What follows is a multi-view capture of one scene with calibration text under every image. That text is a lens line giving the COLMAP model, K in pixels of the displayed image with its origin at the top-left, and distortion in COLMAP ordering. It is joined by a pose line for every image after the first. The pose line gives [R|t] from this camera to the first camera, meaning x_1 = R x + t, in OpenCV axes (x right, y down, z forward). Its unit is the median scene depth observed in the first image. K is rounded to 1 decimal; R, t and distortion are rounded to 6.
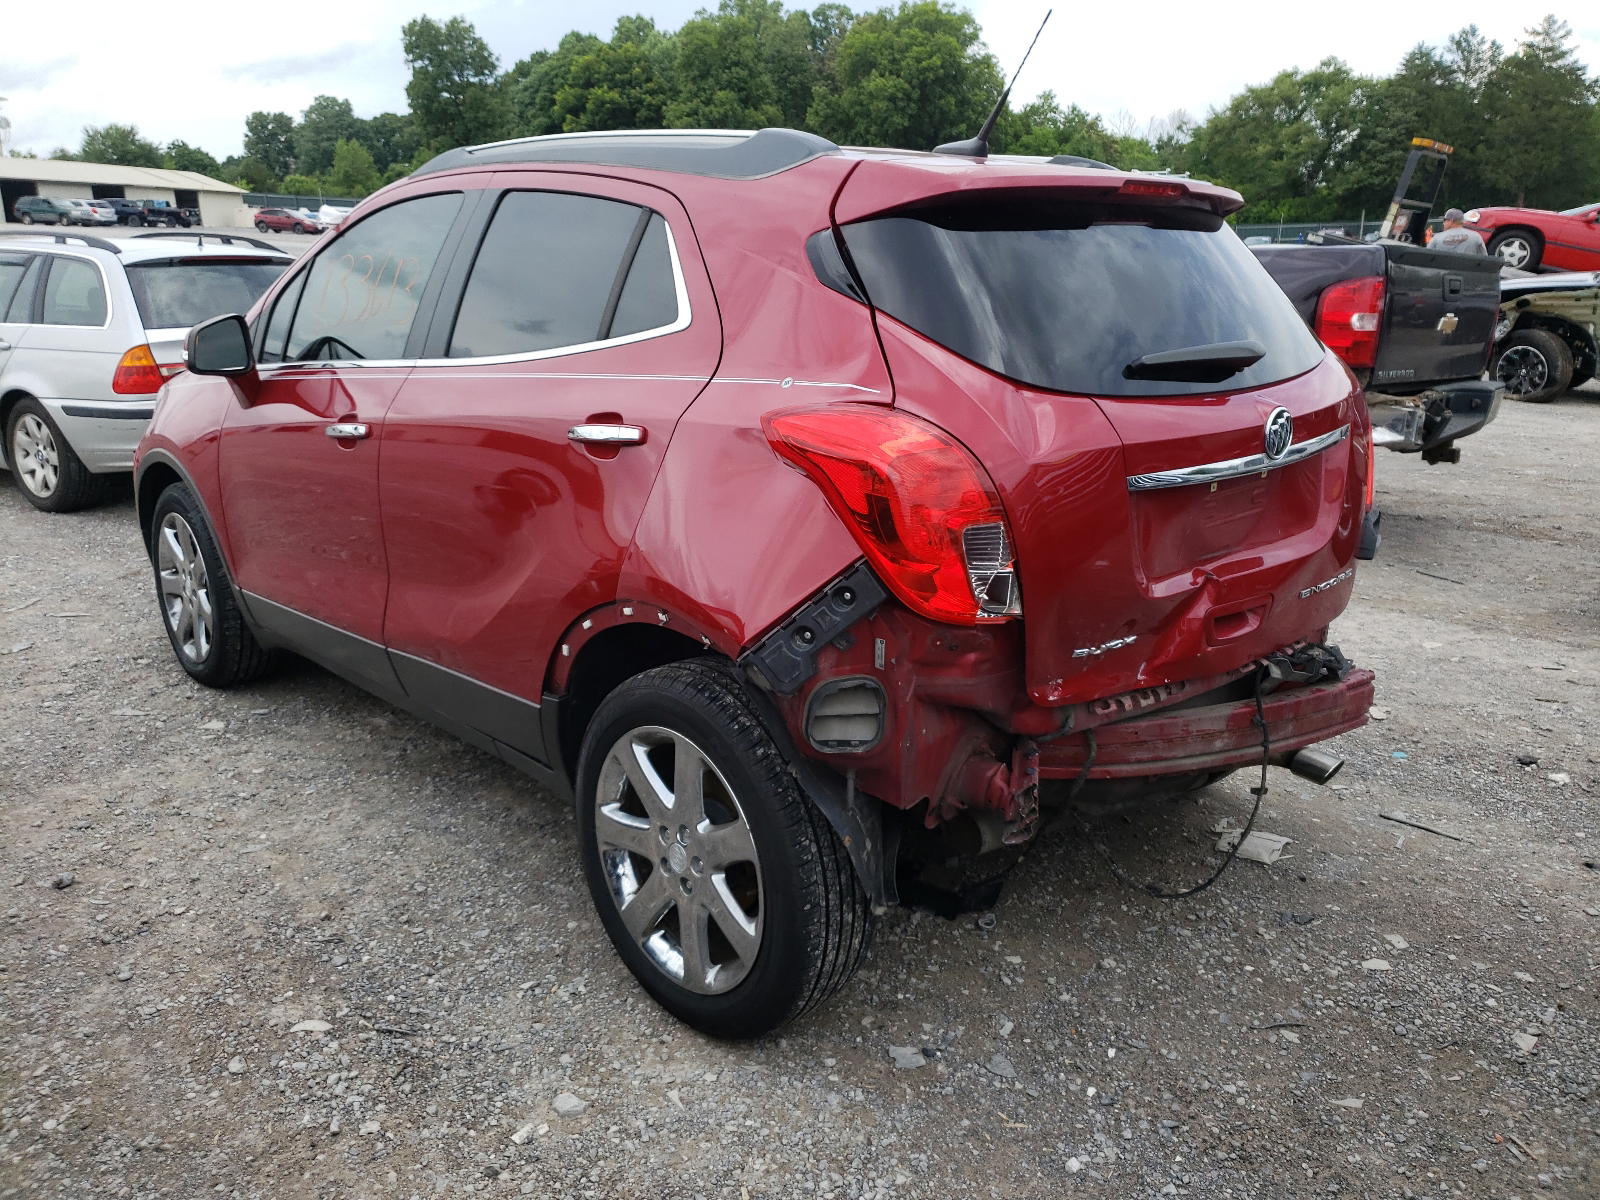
lens RADIAL K [[1262.9, 0, 800.0], [0, 1262.9, 600.0], [0, 0, 1]] dist [0.002458, -0.001431]
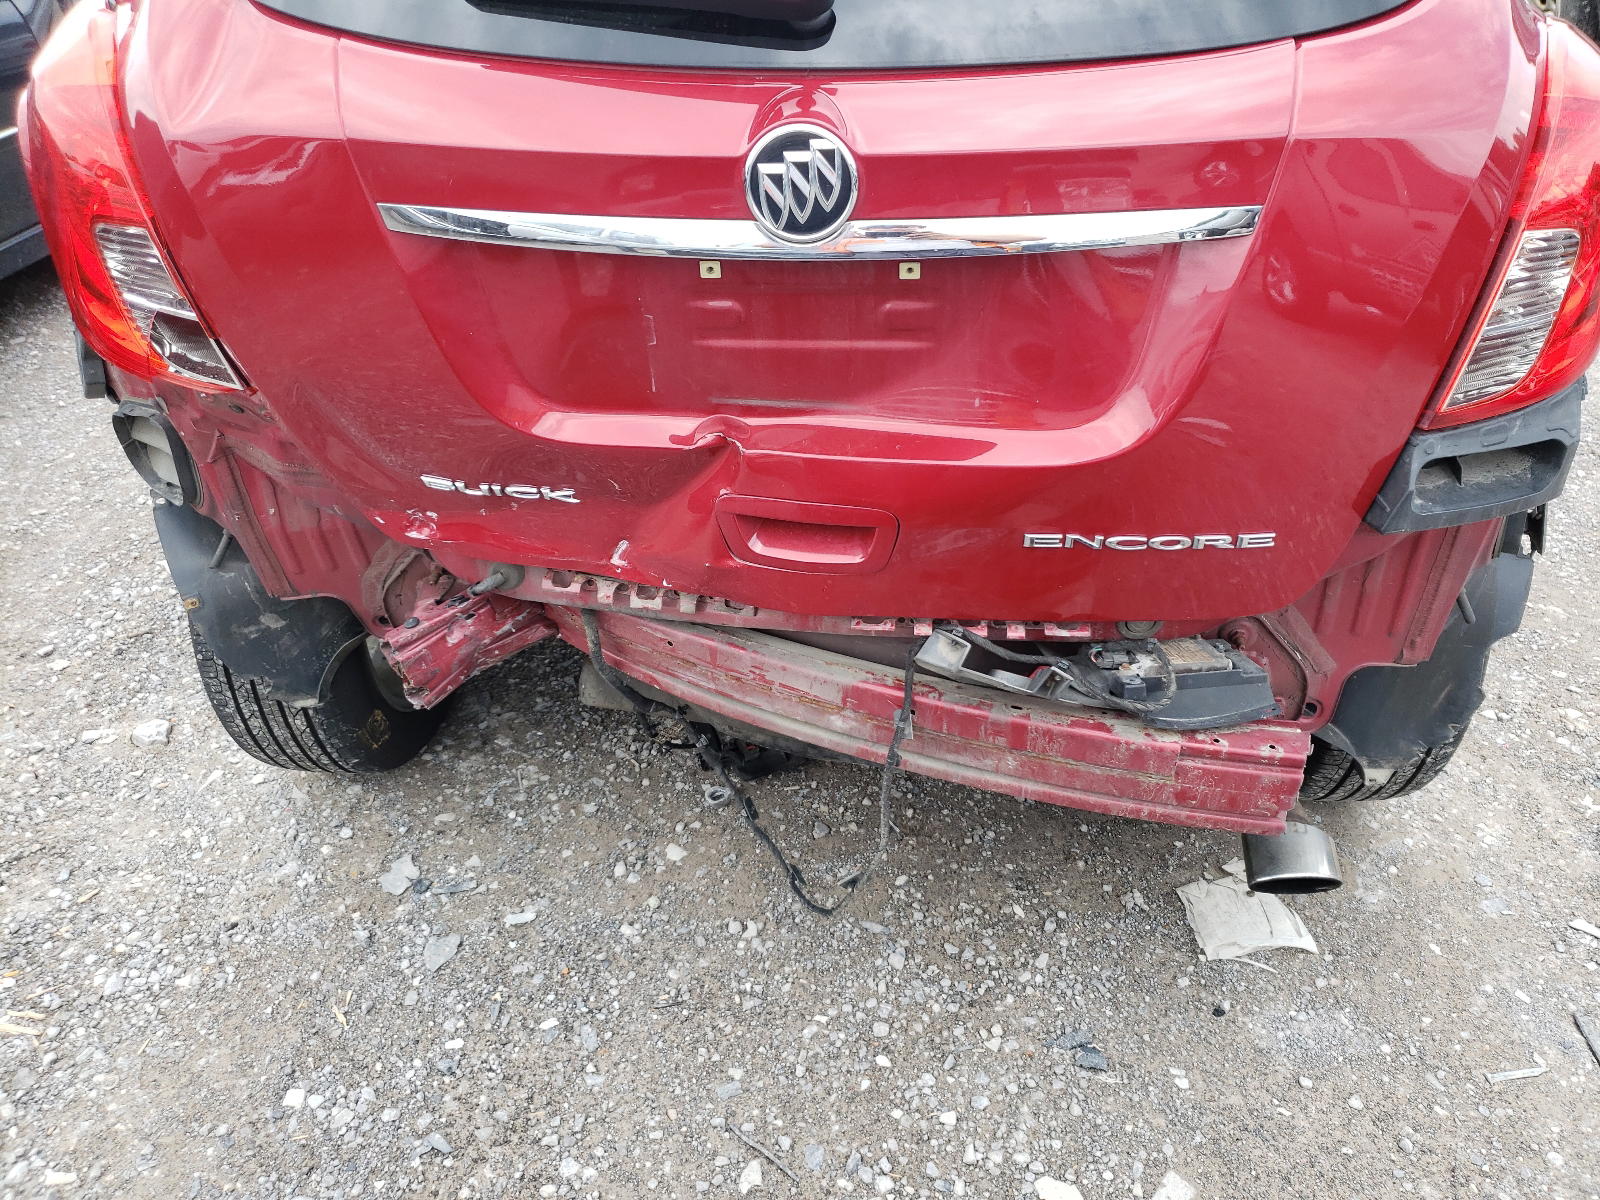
lens RADIAL K [[1262.9, 0, 800.0], [0, 1262.9, 600.0], [0, 0, 1]] dist [0.002458, -0.001431]
pose [[0.697927, 0.403514, -0.591671, 0.690223], [-0.196679, 0.902389, 0.383420, -0.166779], [0.688633, -0.151230, 0.709164, 0.639377]]
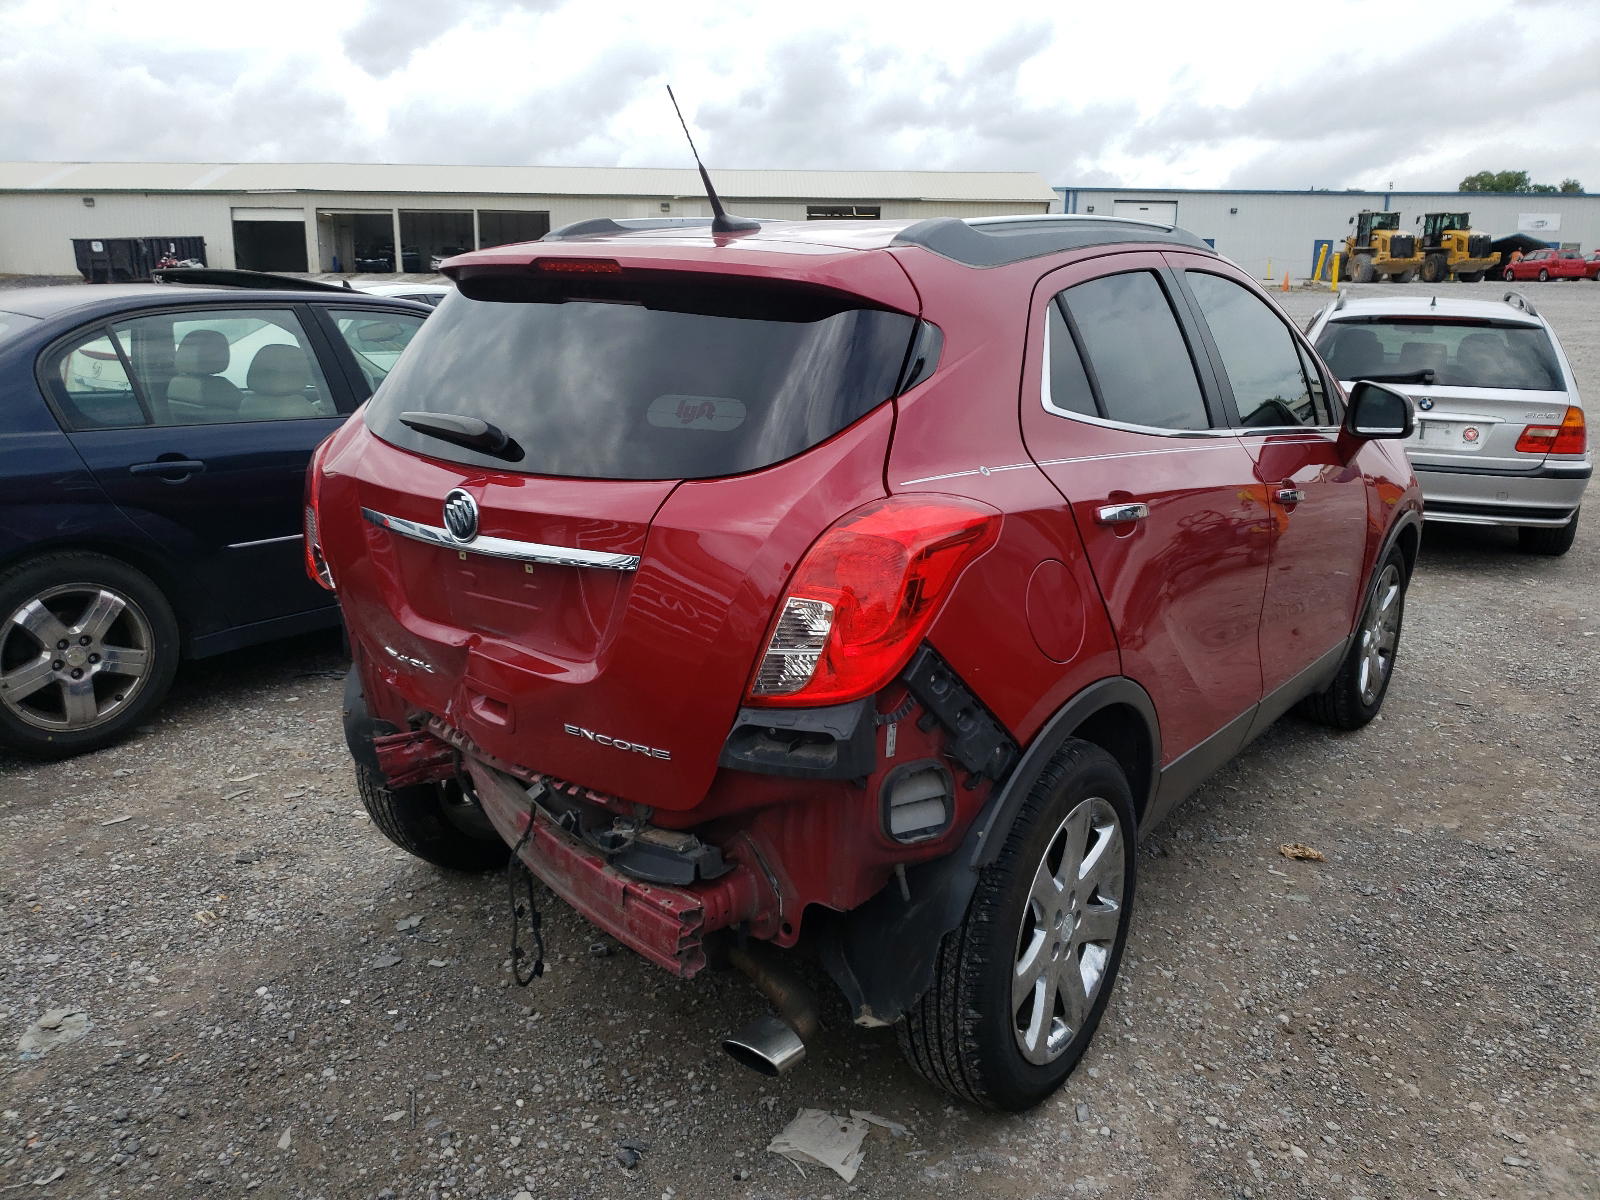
lens RADIAL K [[1262.9, 0, 800.0], [0, 1262.9, 600.0], [0, 0, 1]] dist [0.002458, -0.001431]
pose [[0.171364, 0.249834, -0.953005, 1.335326], [-0.281642, 0.939368, 0.195616, -0.326929], [0.944093, 0.234884, 0.231337, 1.016740]]
